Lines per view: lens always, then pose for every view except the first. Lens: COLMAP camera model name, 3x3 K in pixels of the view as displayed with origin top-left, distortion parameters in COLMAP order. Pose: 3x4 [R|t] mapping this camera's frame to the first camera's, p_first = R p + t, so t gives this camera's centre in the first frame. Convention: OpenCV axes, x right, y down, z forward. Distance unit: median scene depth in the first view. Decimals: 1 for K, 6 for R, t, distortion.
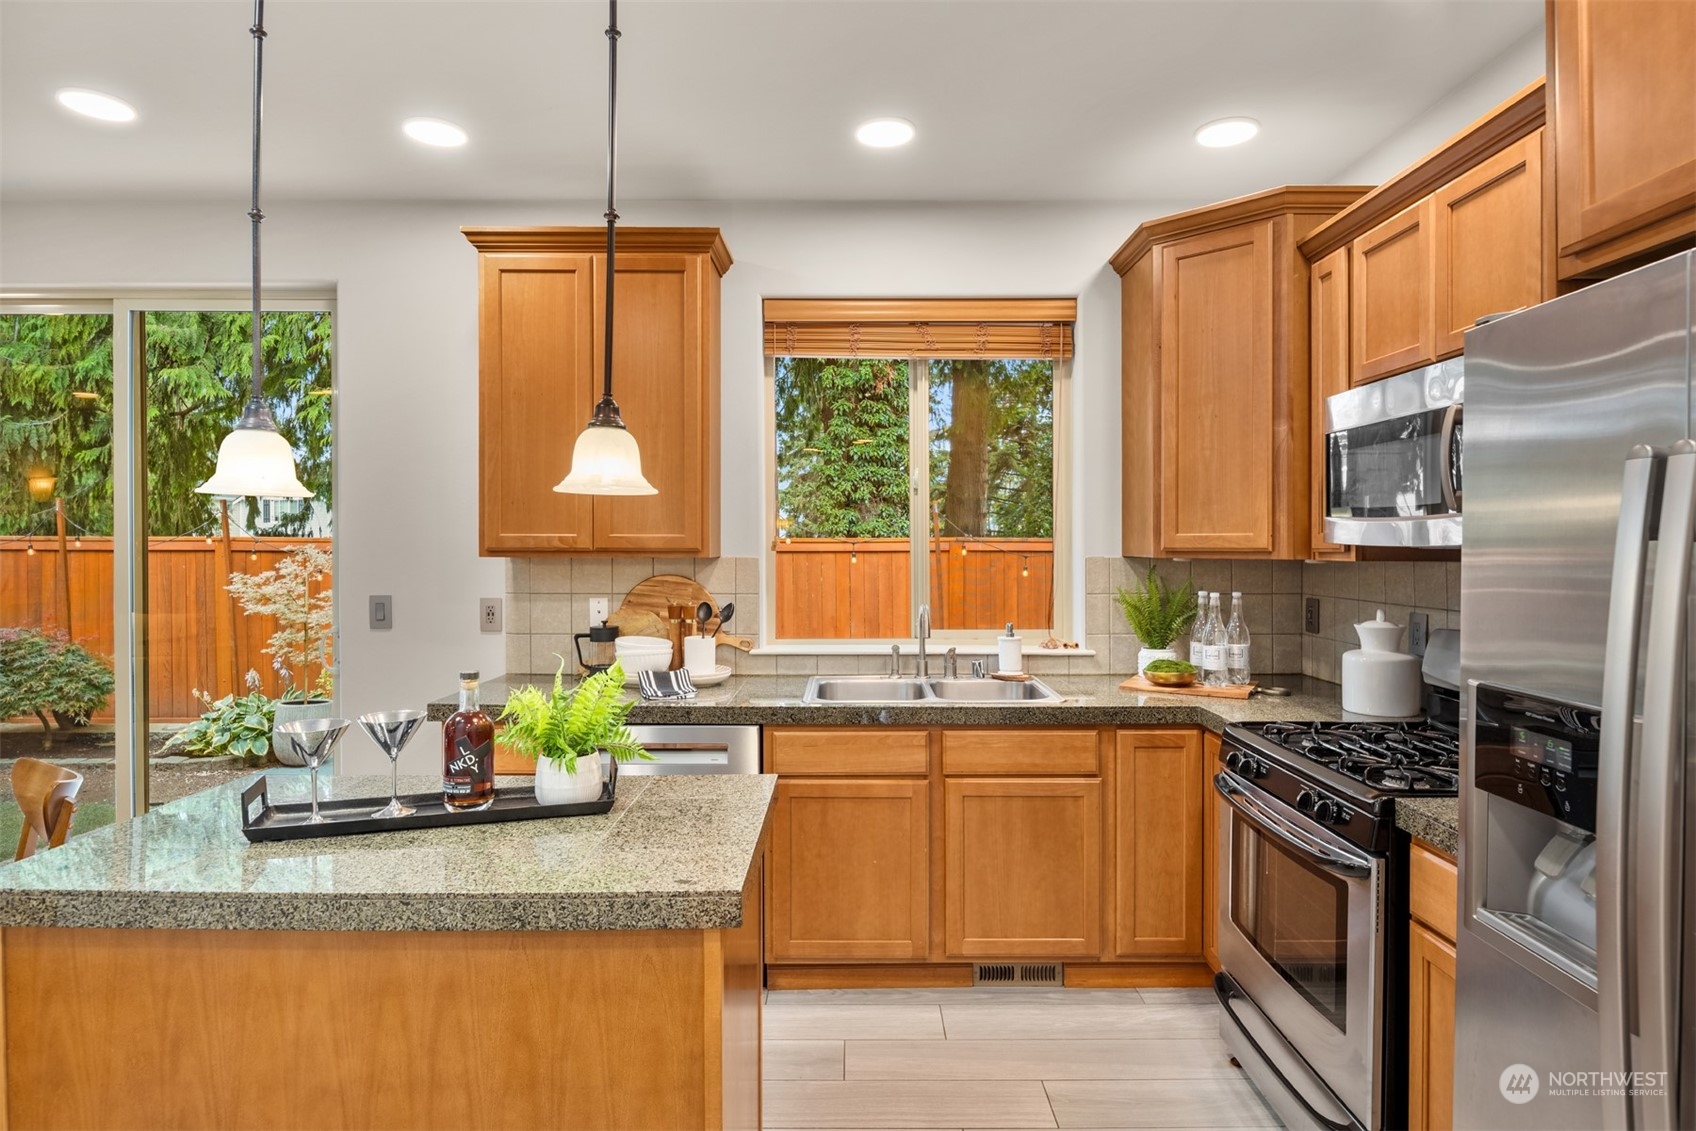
lens RADIAL K [[928.1, 0, 855.7], [0, 928.1, 545.9], [0, 0, 1]] dist [-0.001915, -0.001883]
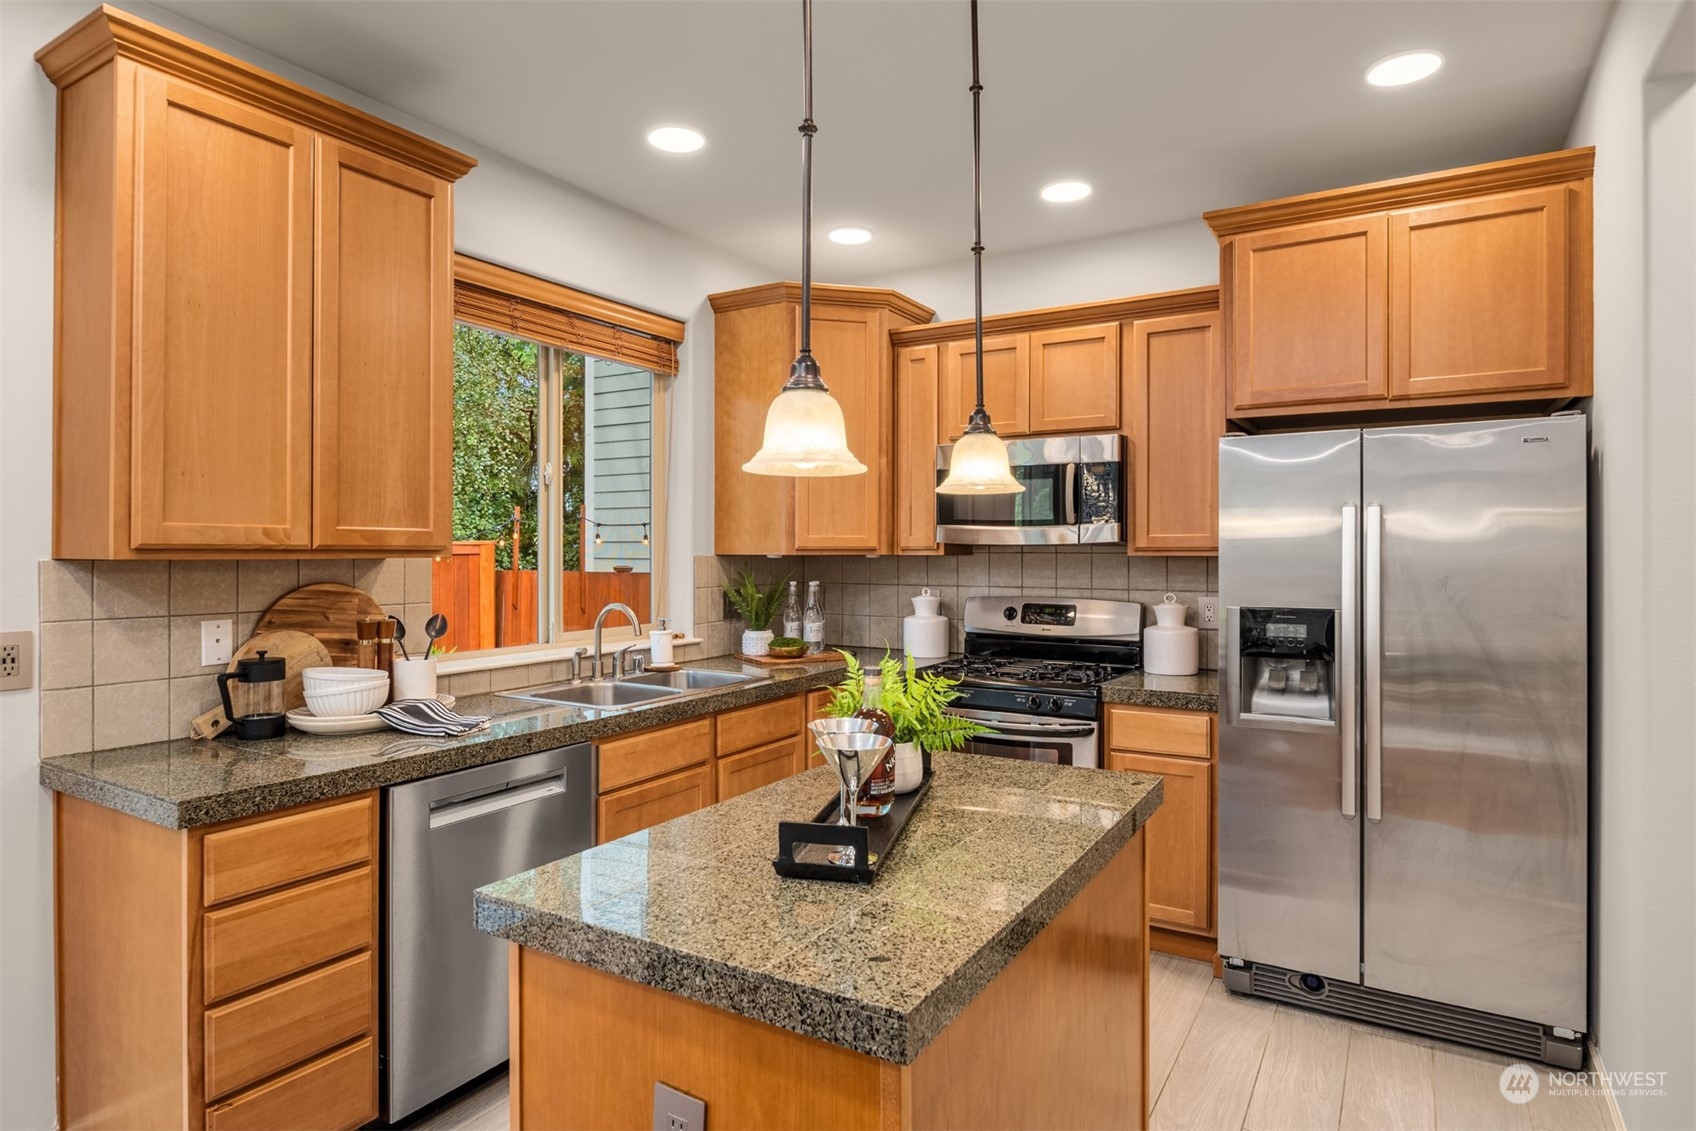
lens RADIAL K [[928.1, 0, 855.7], [0, 928.1, 545.9], [0, 0, 1]] dist [-0.001915, -0.001883]
pose [[0.517747, 0.003185, 0.855528, -0.617612], [0.002254, 0.999985, -0.005087, 0.006772], [-0.855531, 0.004563, 0.517731, 0.255139]]
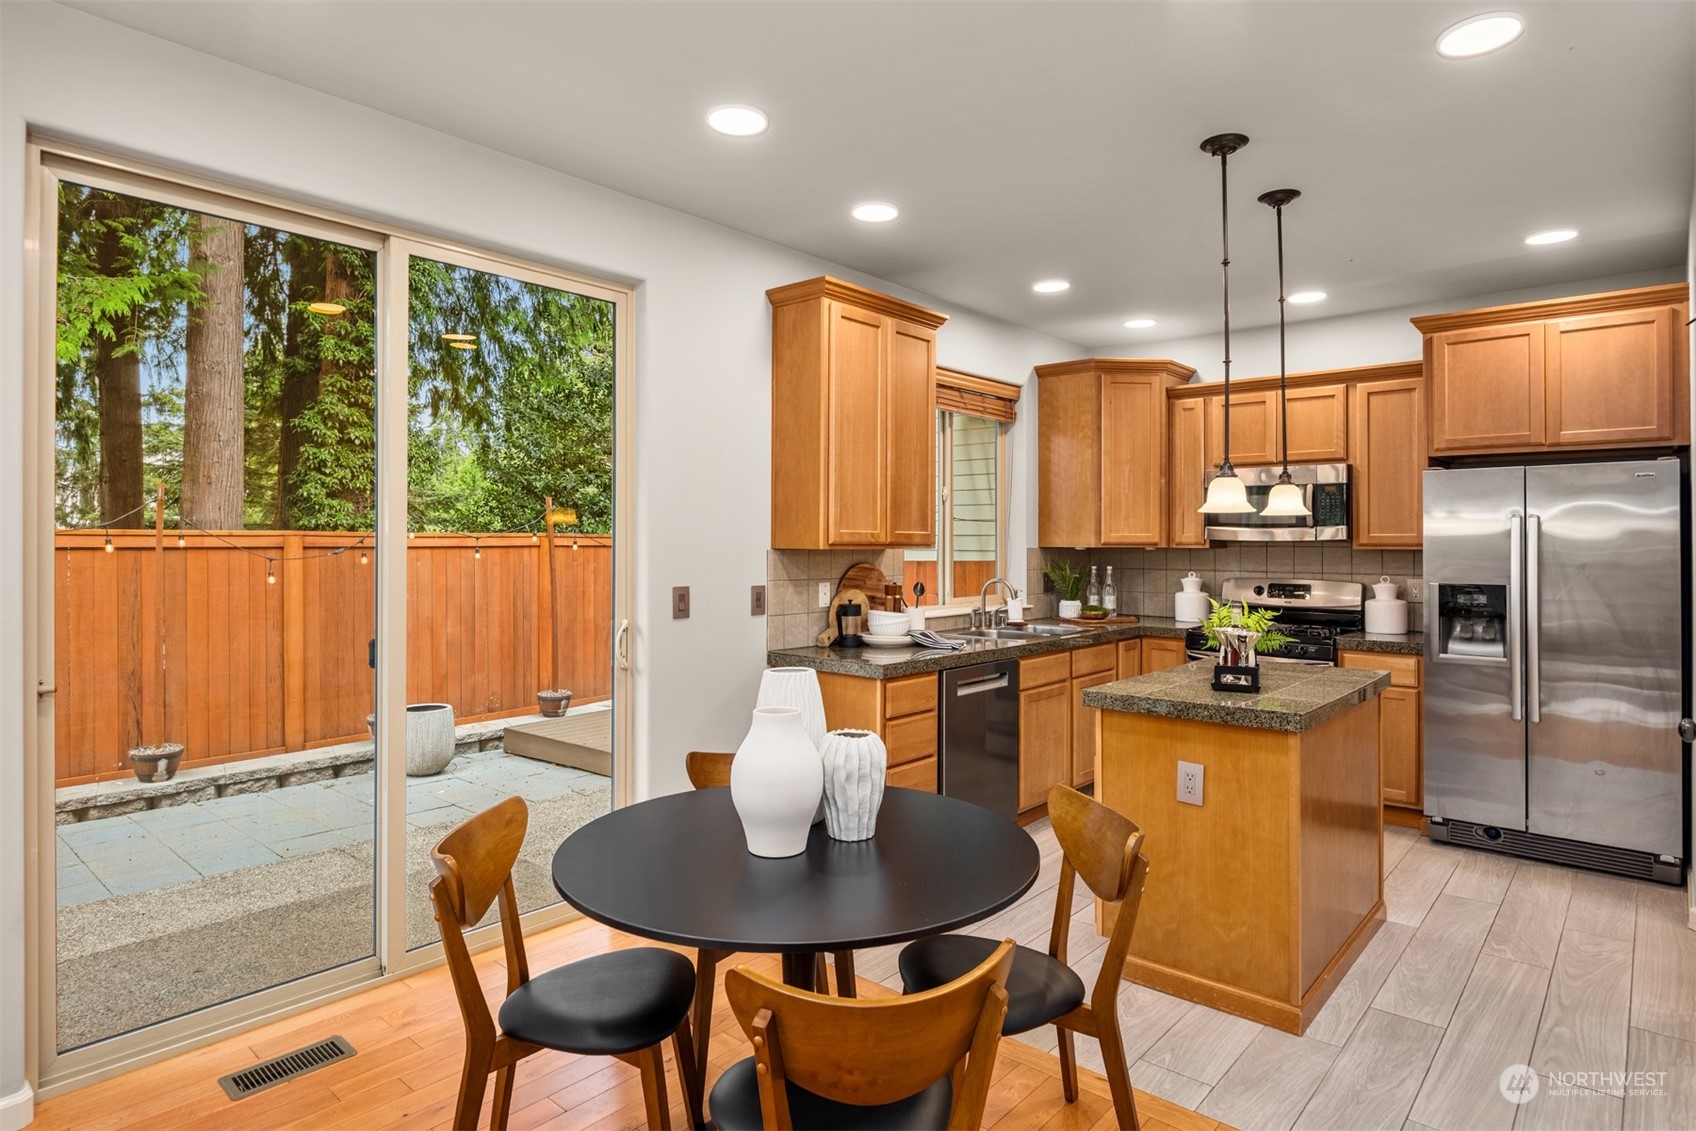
lens RADIAL K [[934.3, 0, 853.5], [0, 934.3, 526.9], [0, 0, 1]] dist [-0.001372, -0.003571]
pose [[0.657995, 0.012786, 0.752914, -1.192768], [-0.000650, 0.999865, -0.016411, 0.003060], [-0.753022, 0.010309, 0.657915, 0.157235]]
